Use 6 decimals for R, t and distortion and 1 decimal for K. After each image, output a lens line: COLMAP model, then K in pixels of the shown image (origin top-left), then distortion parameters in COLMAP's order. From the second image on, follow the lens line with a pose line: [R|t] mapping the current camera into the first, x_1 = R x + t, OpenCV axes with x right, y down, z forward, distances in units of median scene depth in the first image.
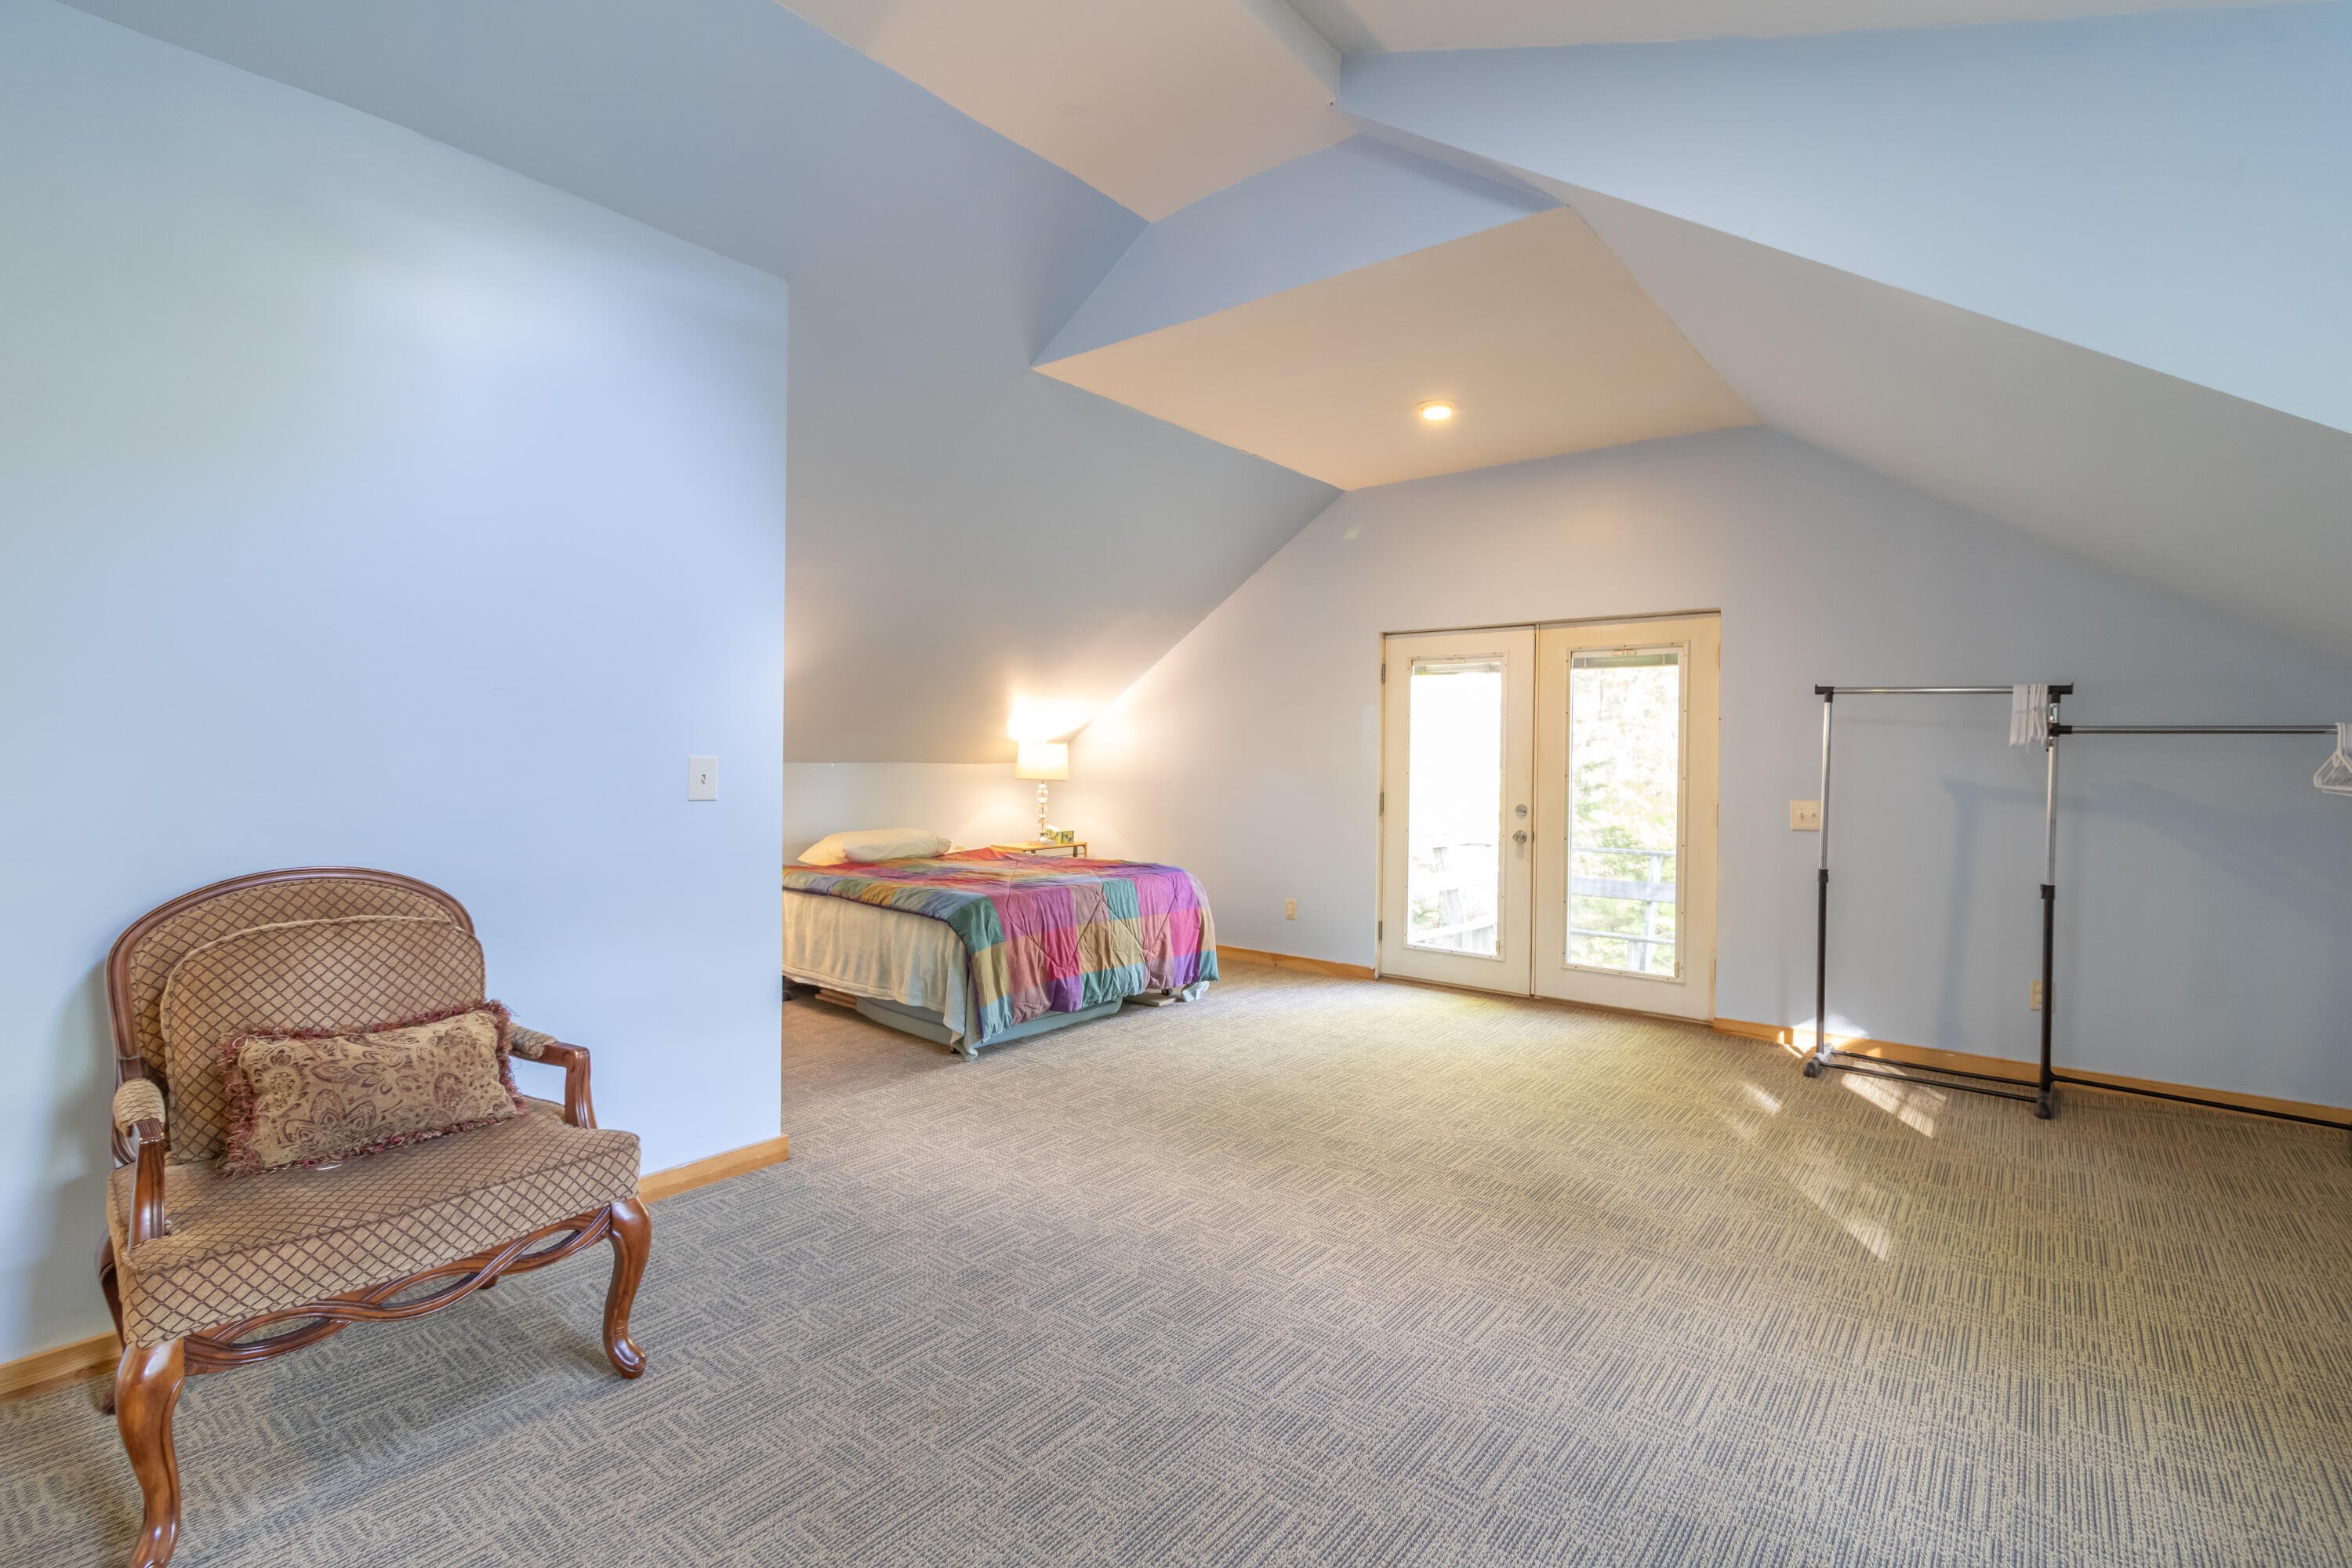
lens RADIAL K [[1092.1, 0, 1193.4], [0, 1092.1, 772.5], [0, 0, 1]] dist [0.002995, -0.000061]
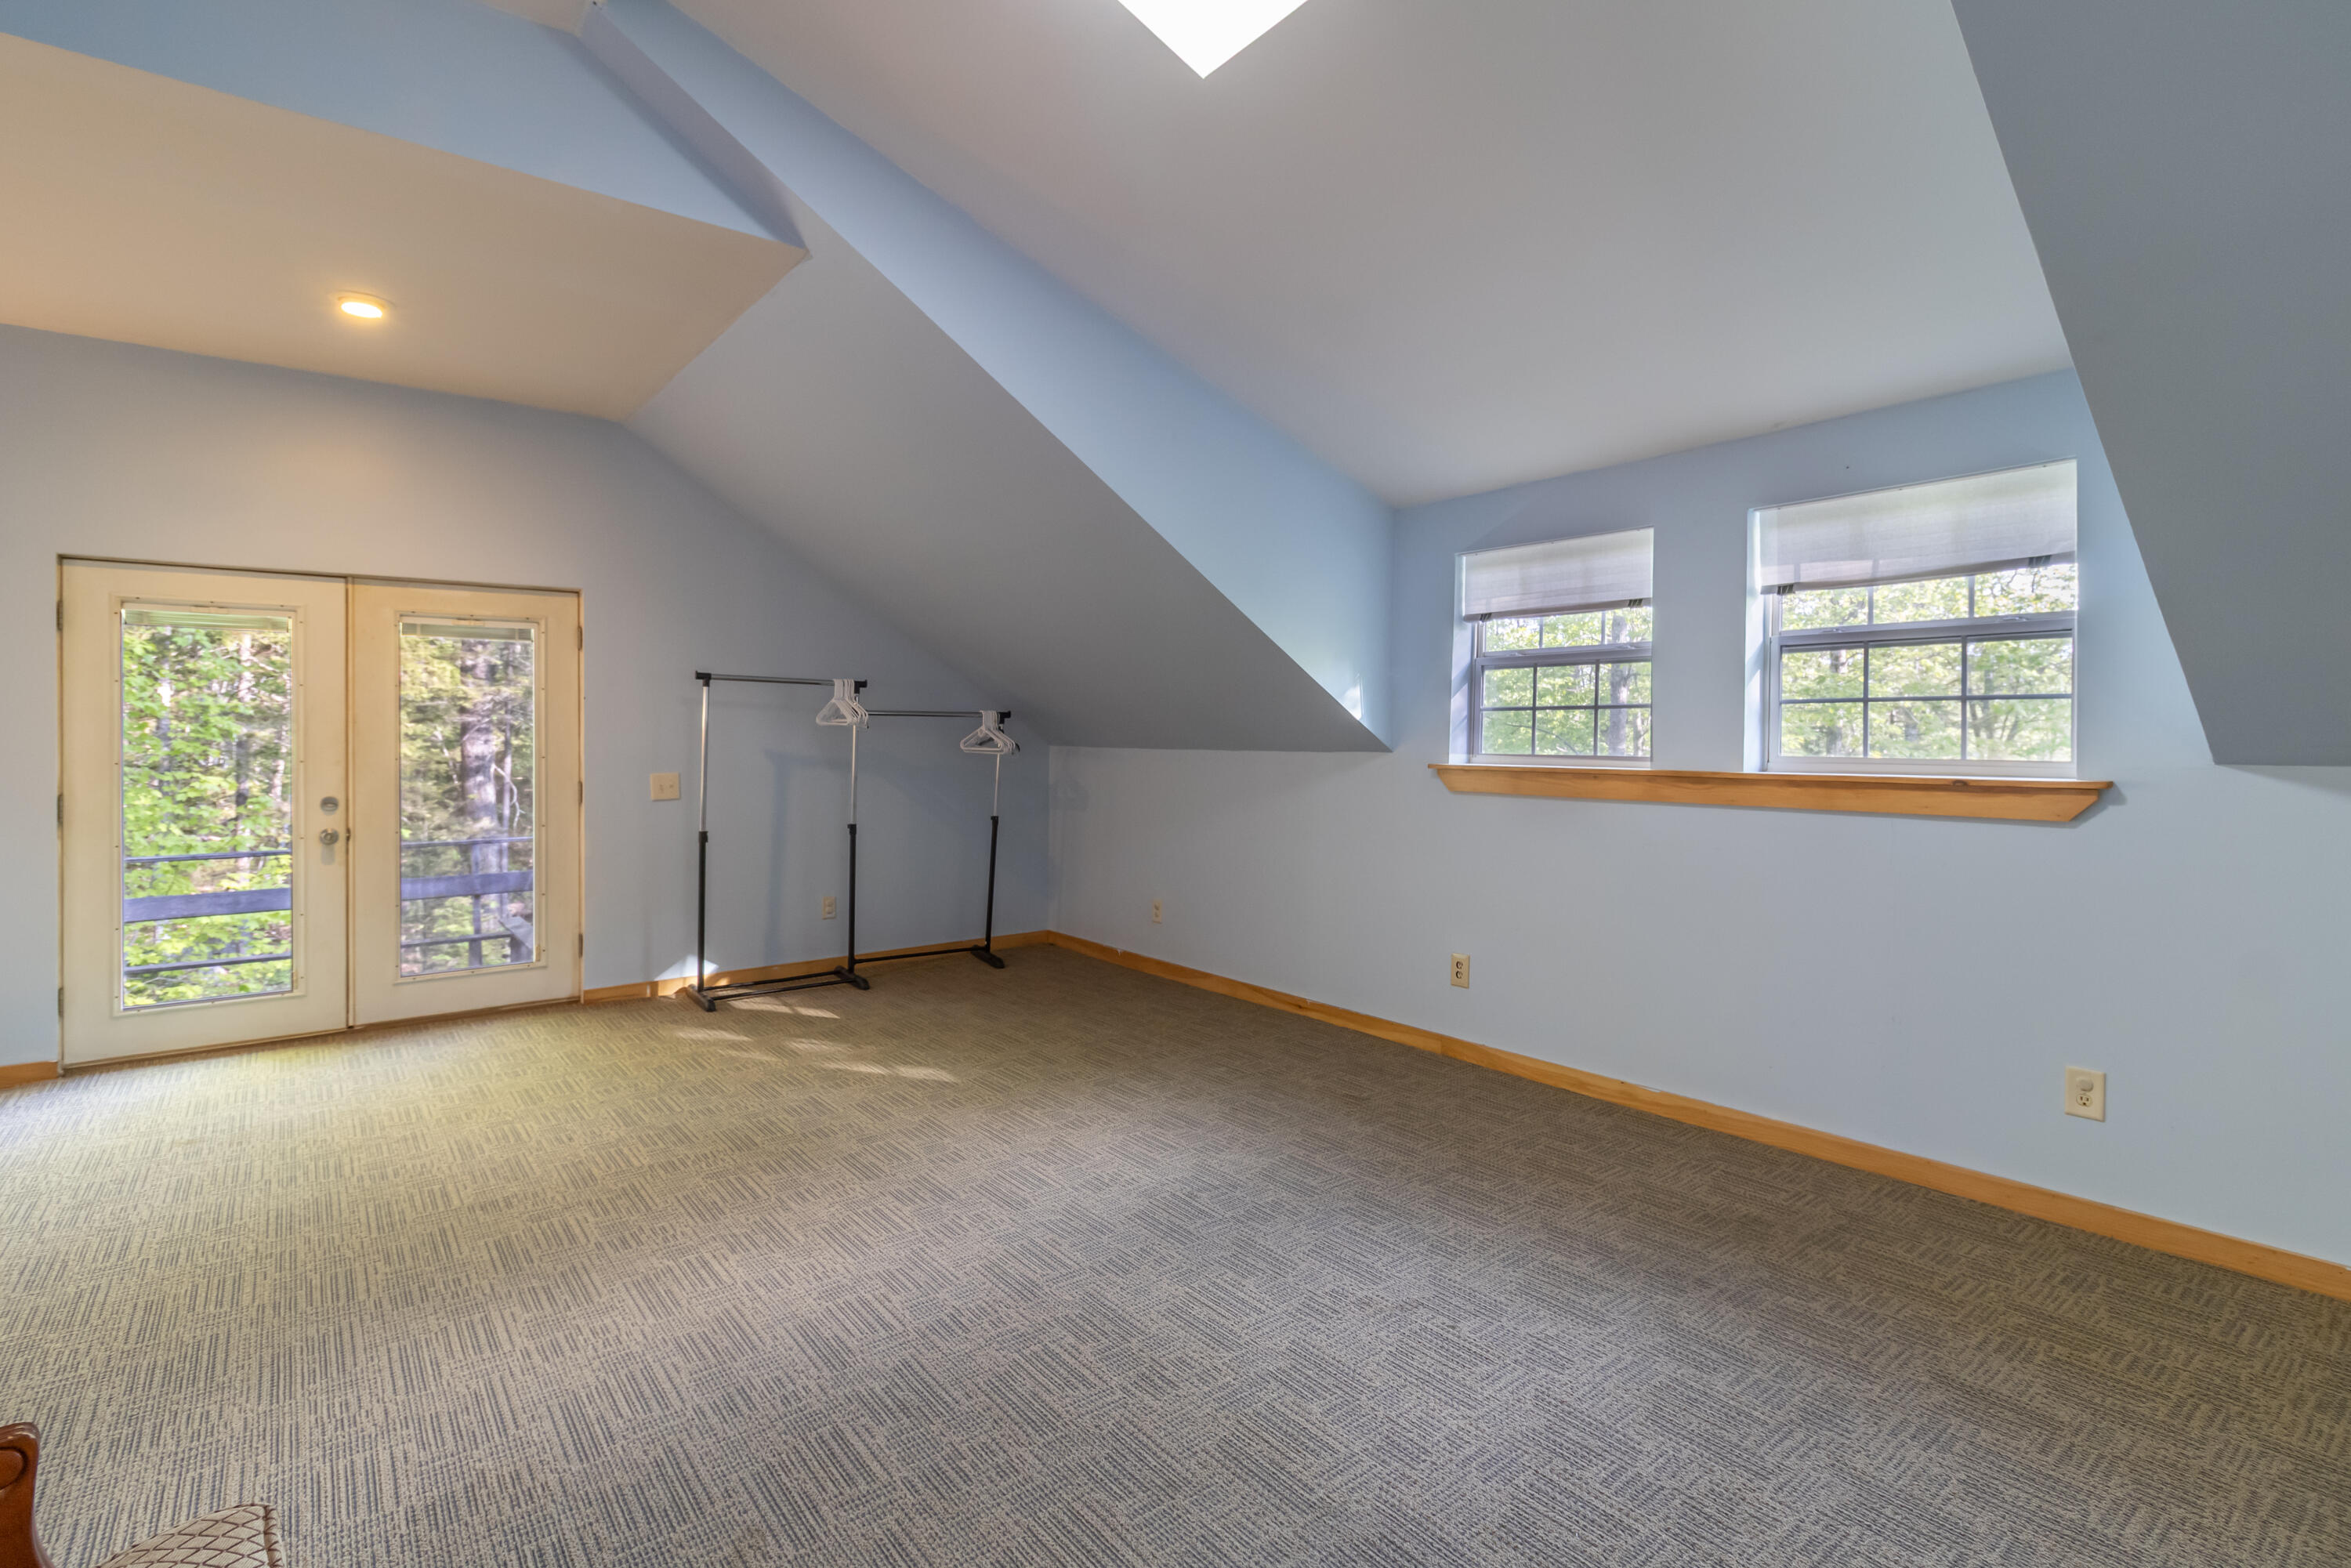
lens RADIAL K [[1091.9, 0, 1245.4], [0, 1091.9, 744.6], [0, 0, 1]] dist [-0.013812, 0.000481]
pose [[0.198329, -0.020356, 0.979924, -0.439506], [0.023137, 0.999603, 0.016082, -0.007978], [-0.979862, 0.019483, 0.198721, 0.215476]]
